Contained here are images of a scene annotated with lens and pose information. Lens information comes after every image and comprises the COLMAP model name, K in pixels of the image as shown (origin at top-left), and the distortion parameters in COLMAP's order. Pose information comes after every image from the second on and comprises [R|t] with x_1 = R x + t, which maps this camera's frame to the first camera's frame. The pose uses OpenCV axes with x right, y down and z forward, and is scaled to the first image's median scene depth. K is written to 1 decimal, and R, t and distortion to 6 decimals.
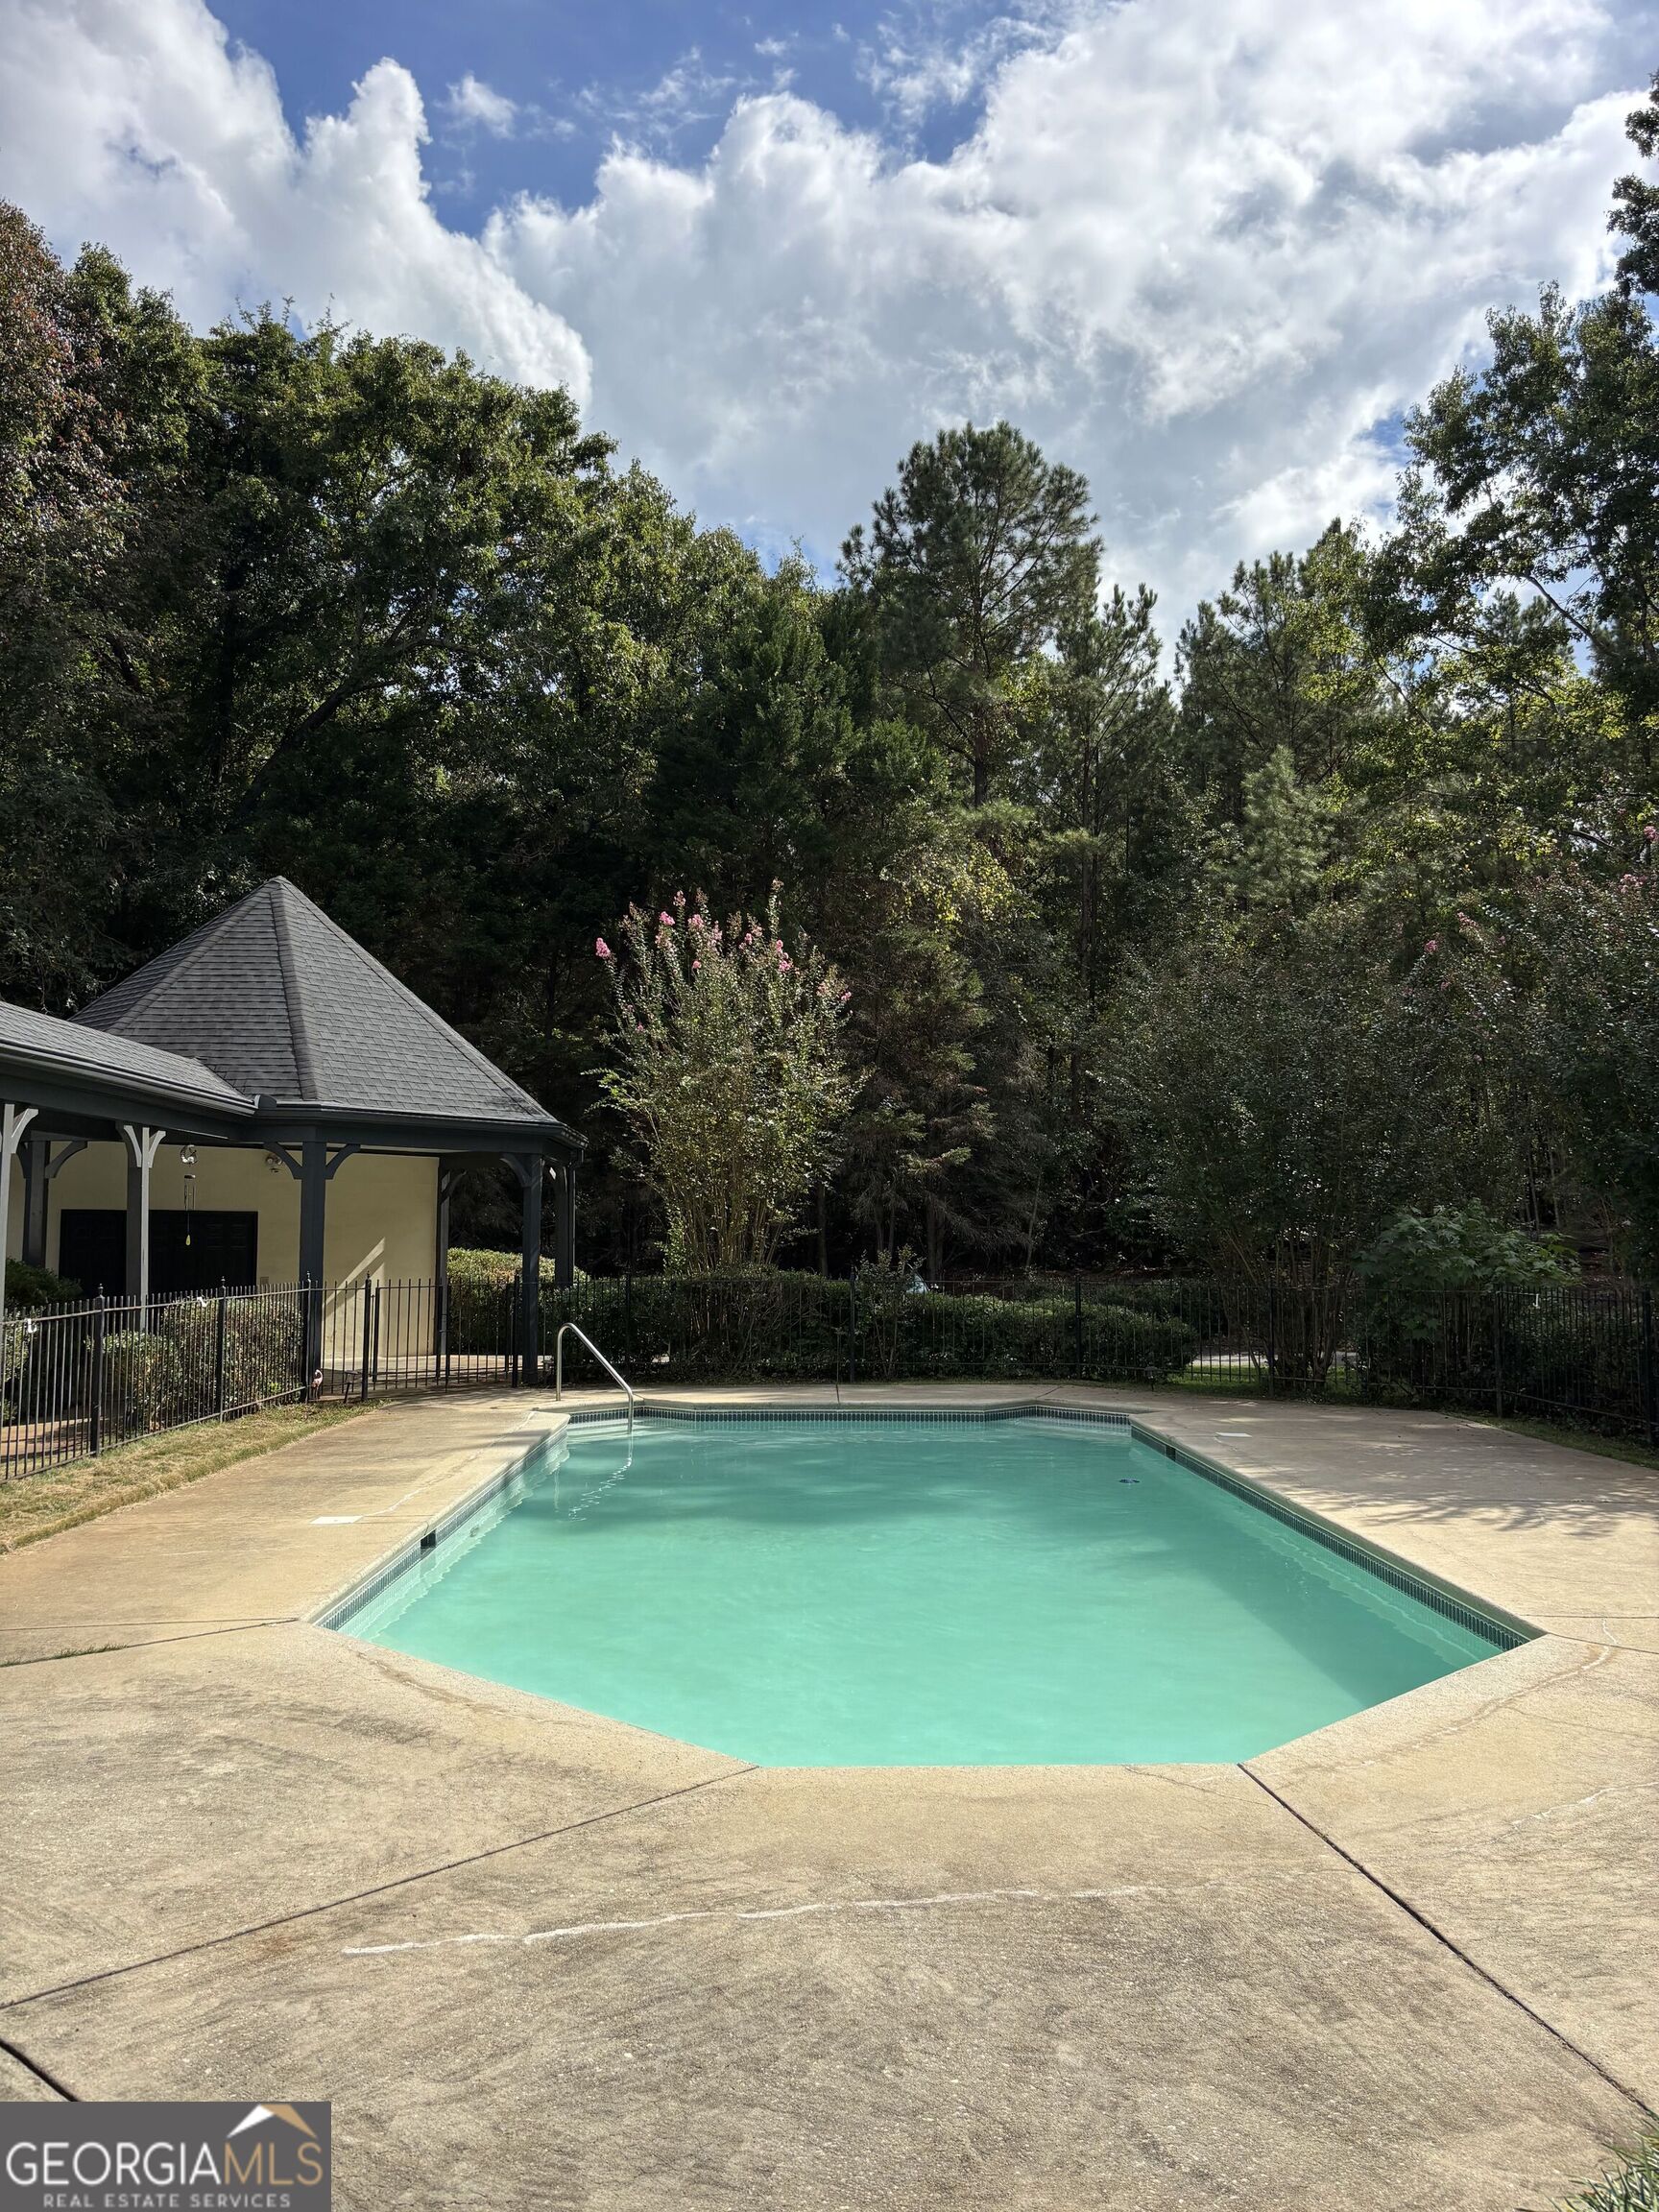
lens RADIAL K [[1665.0, 0, 827.9], [0, 1665.0, 1116.4], [0, 0, 1]] dist [0.001900, 0.011753]
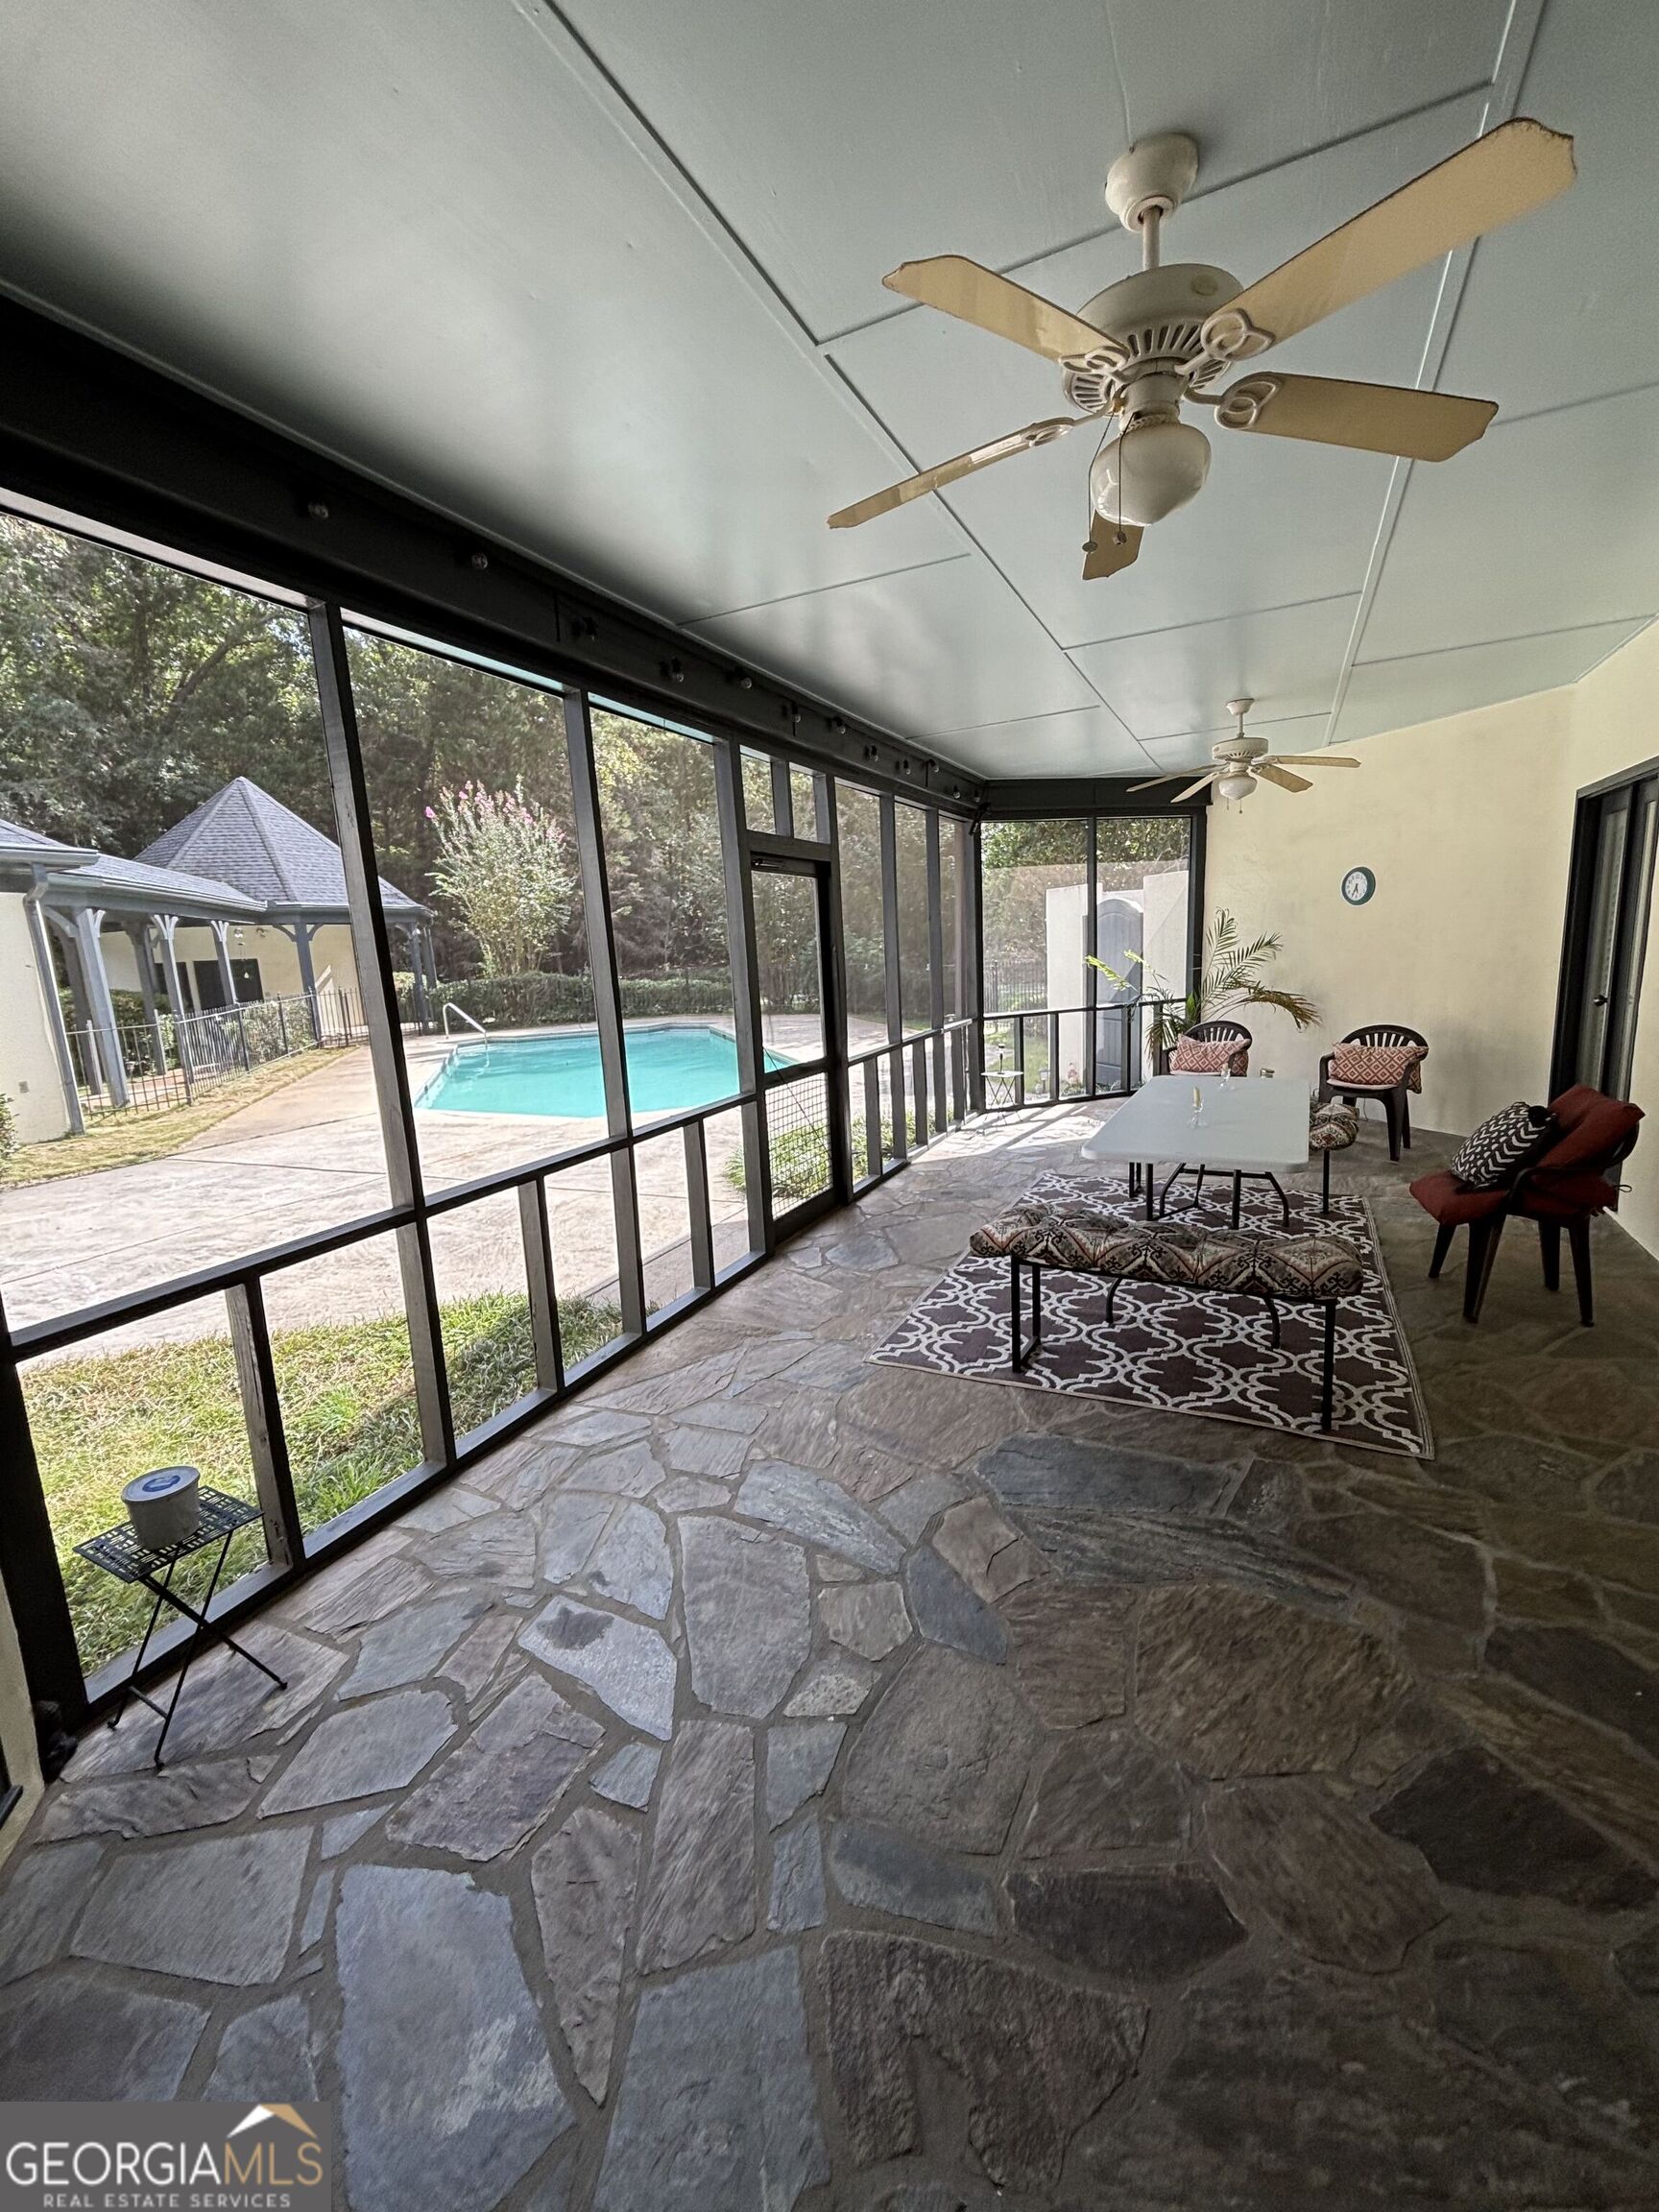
lens RADIAL K [[892.8, 0, 832.7], [0, 892.8, 1103.6], [0, 0, 1]] dist [0.007197, -0.010226]
pose [[0.953728, -0.103034, 0.282467, -0.031059], [0.030858, 0.968034, 0.248913, -0.033053], [-0.299084, -0.228679, 0.926420, -0.355591]]
